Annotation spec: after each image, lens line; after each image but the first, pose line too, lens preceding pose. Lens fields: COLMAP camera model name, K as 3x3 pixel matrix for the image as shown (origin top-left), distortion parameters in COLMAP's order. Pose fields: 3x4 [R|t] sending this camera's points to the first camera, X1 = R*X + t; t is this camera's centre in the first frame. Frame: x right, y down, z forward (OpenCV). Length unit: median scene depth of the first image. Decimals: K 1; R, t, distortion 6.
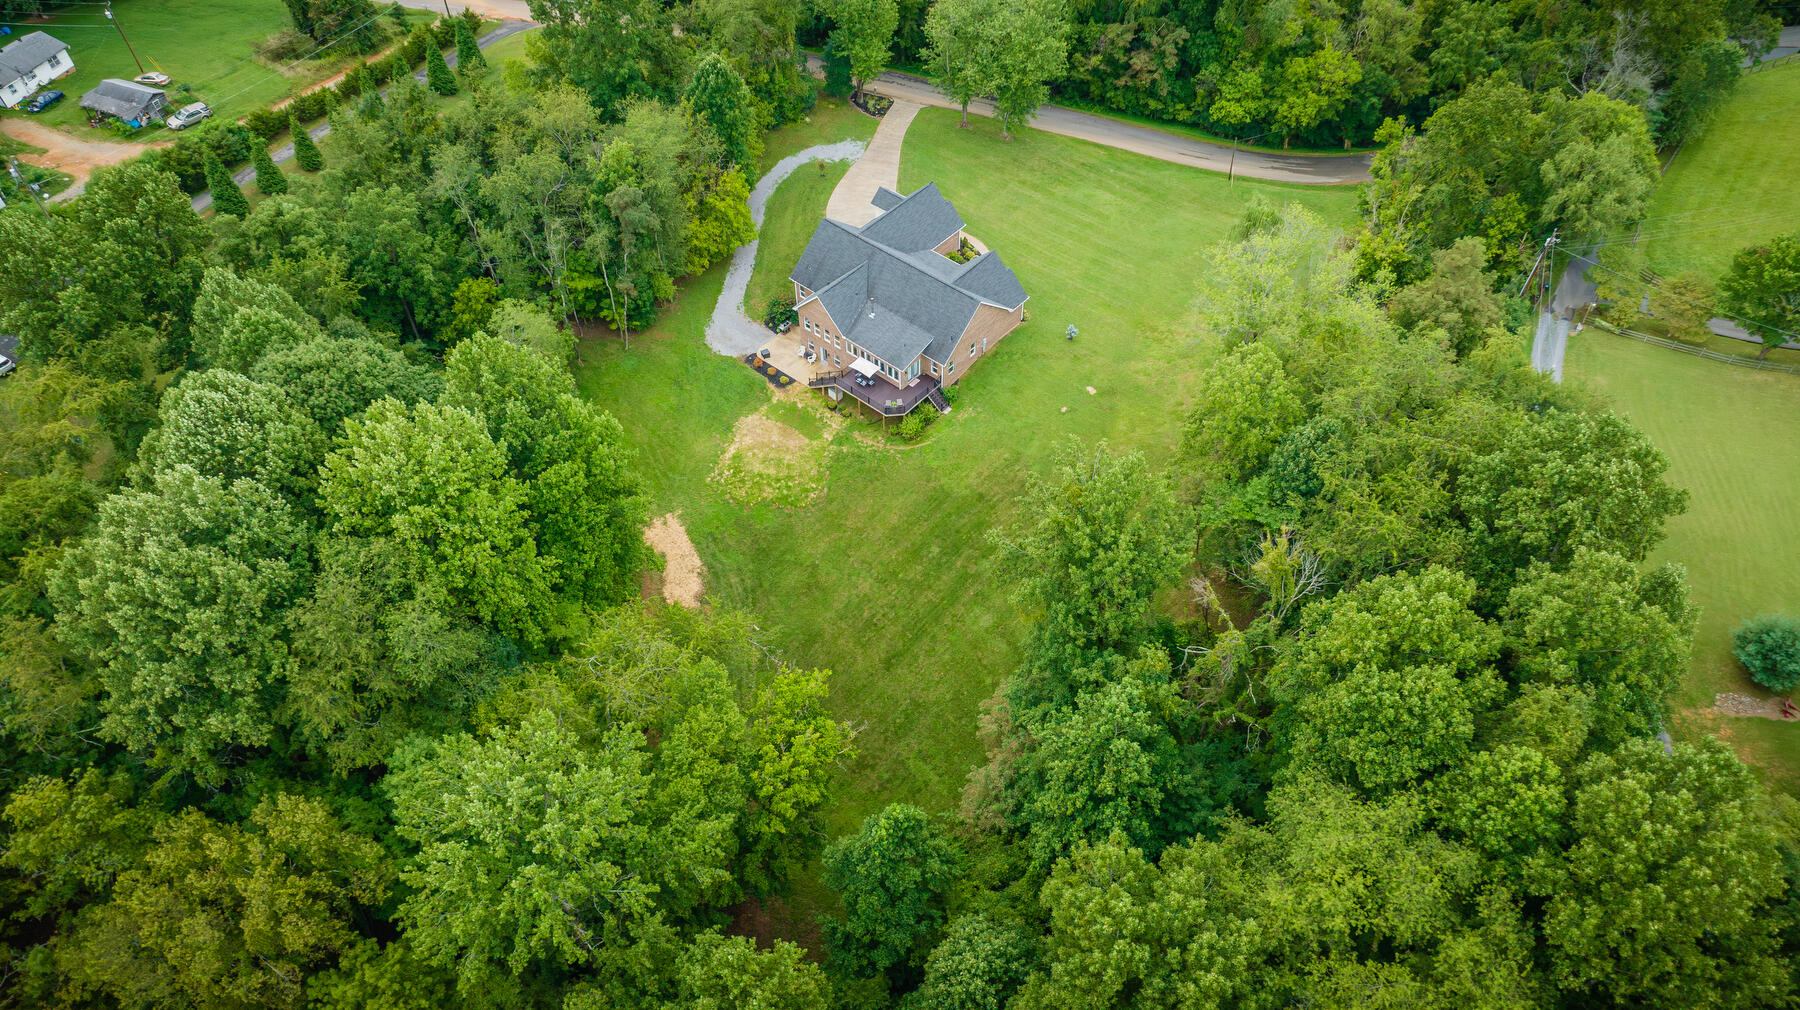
lens RADIAL K [[1266.1, 0, 894.9], [0, 1266.1, 499.1], [0, 0, 1]] dist [-0.030227, 0.018992]
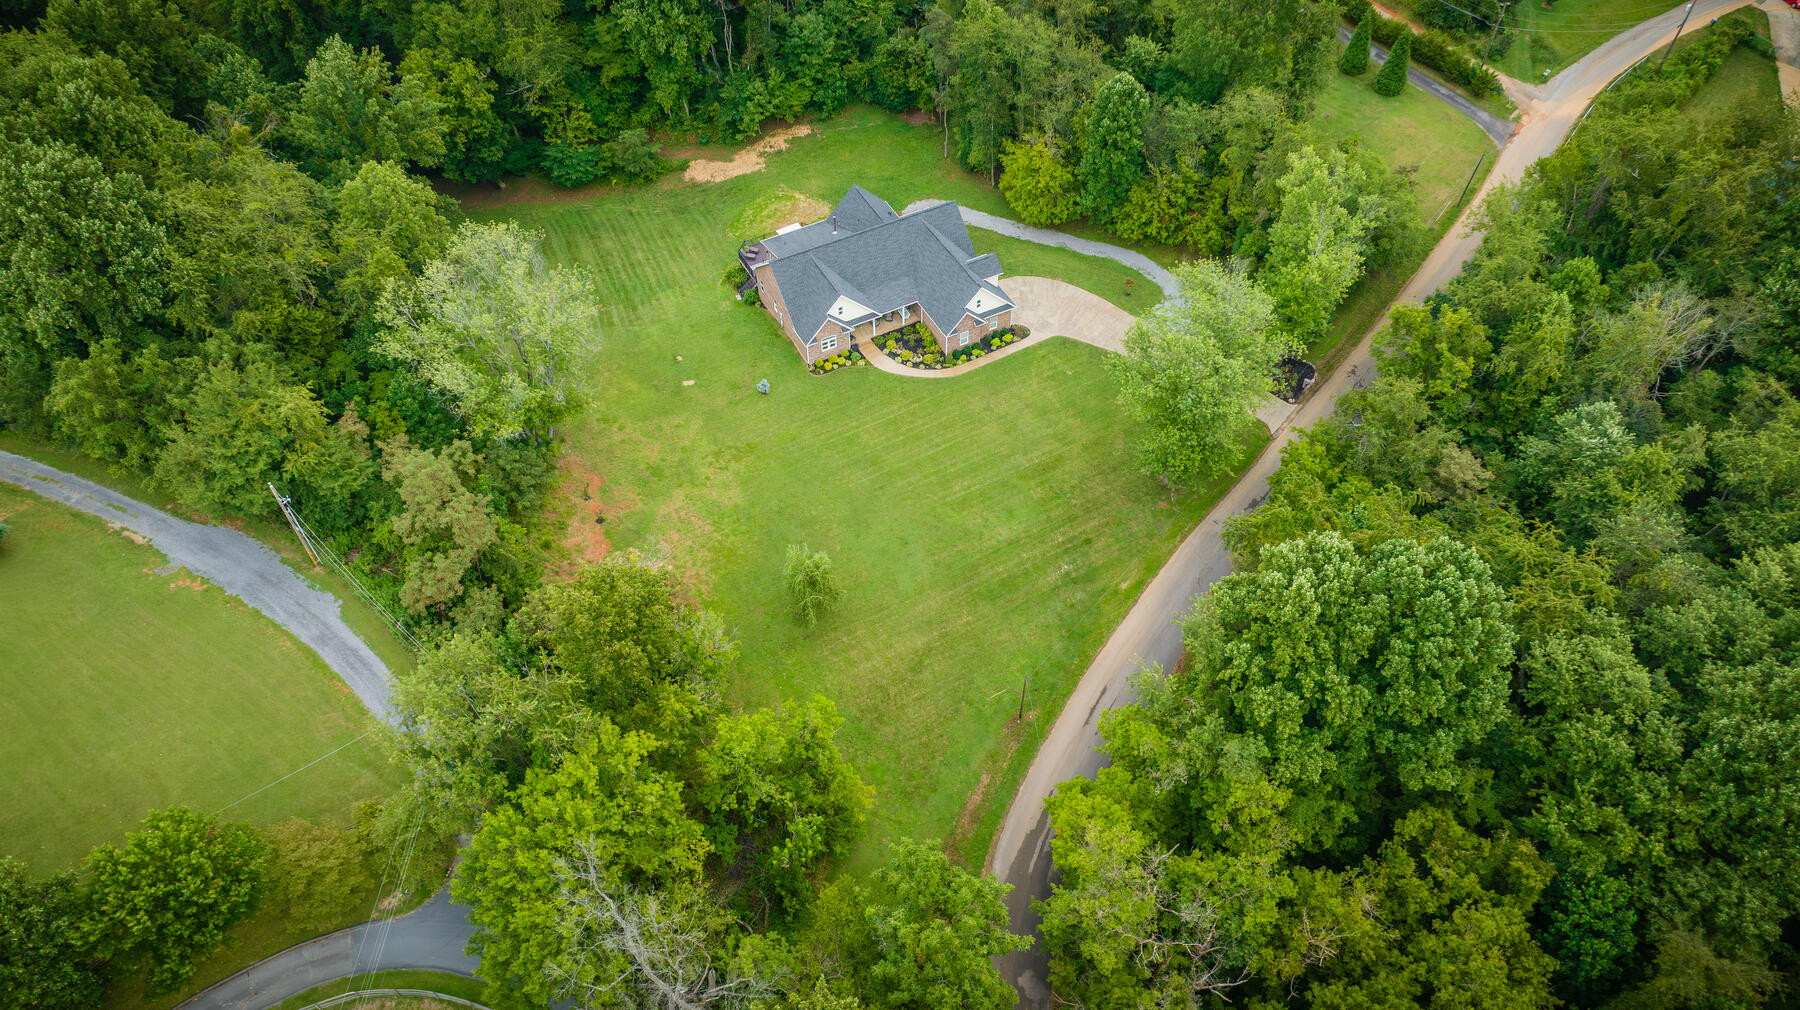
lens RADIAL K [[1266.1, 0, 911.2], [0, 1266.1, 512.9], [0, 0, 1]] dist [-0.030227, 0.018992]
pose [[-0.364202, 0.722113, -0.588141, 0.718995], [-0.695138, 0.209494, 0.687674, -0.834290], [0.619791, 0.659291, 0.425670, 0.725789]]
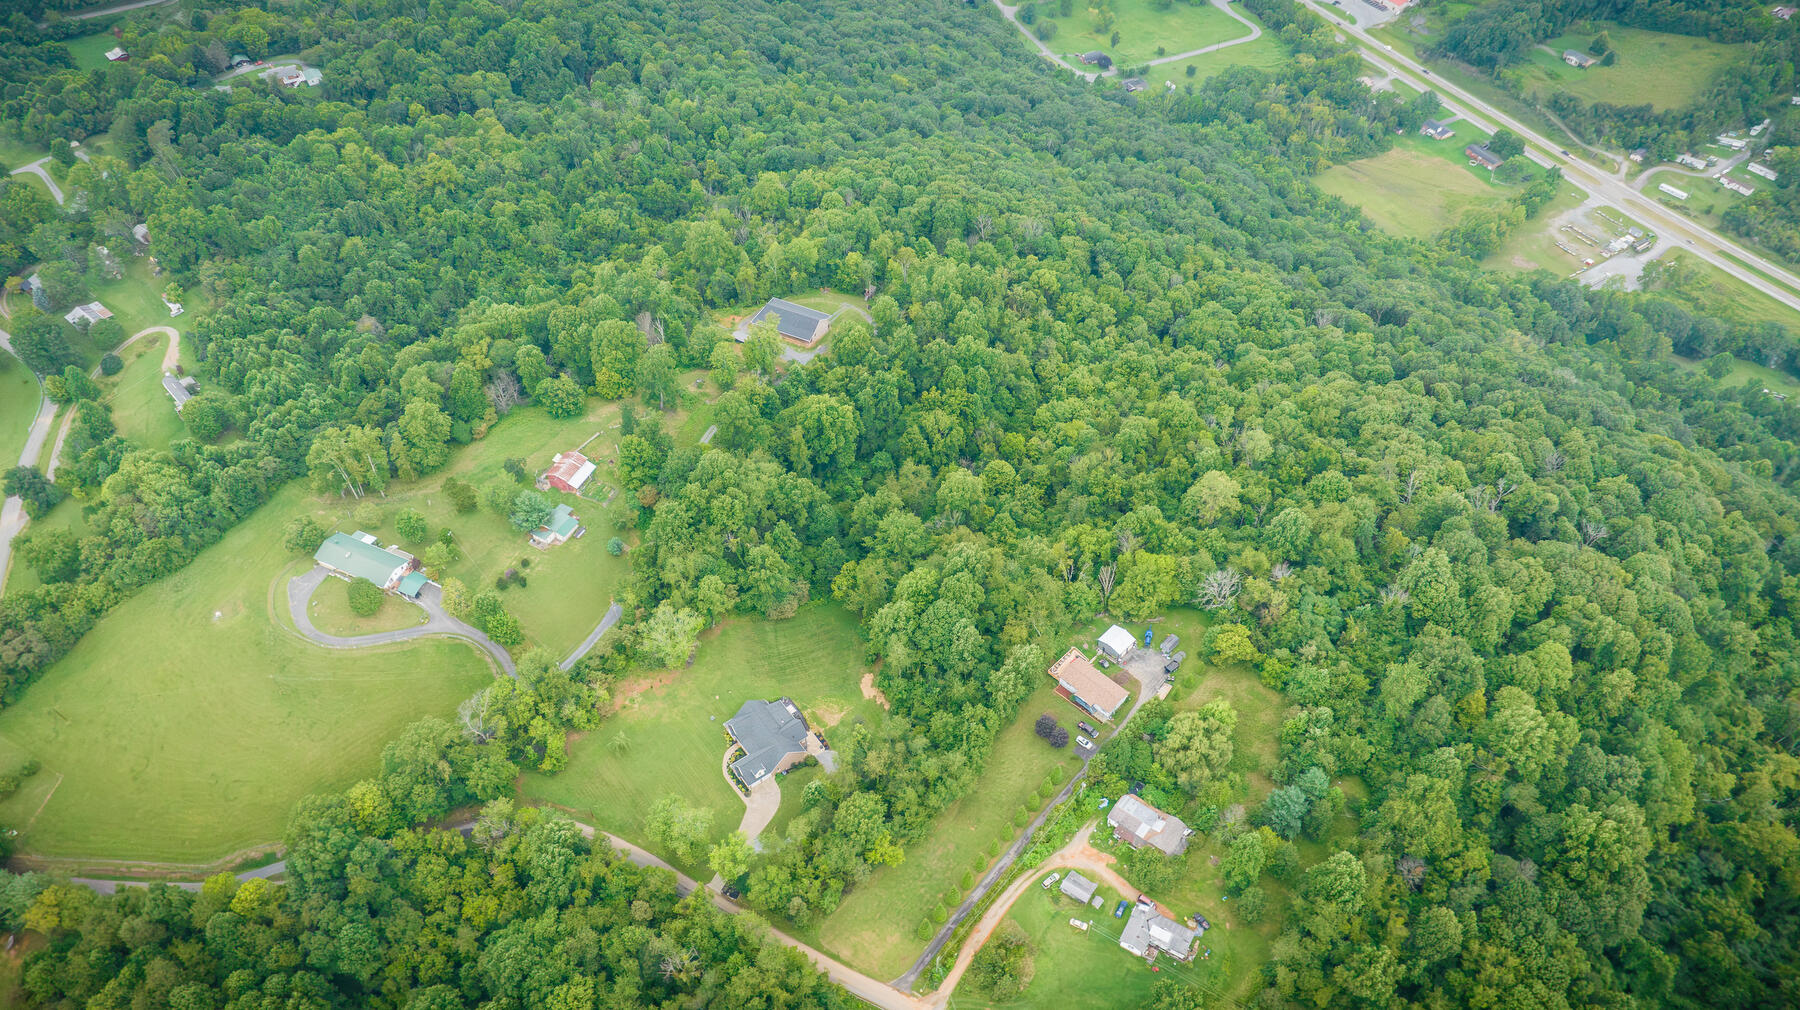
lens RADIAL K [[1266.1, 0, 901.2], [0, 1266.1, 507.7], [0, 0, 1]] dist [-0.030227, 0.018992]
pose [[-0.973964, -0.149714, 0.170234, -0.655597], [0.183560, -0.080128, 0.979737, -2.701189], [-0.133040, 0.985477, 0.105524, 0.203560]]
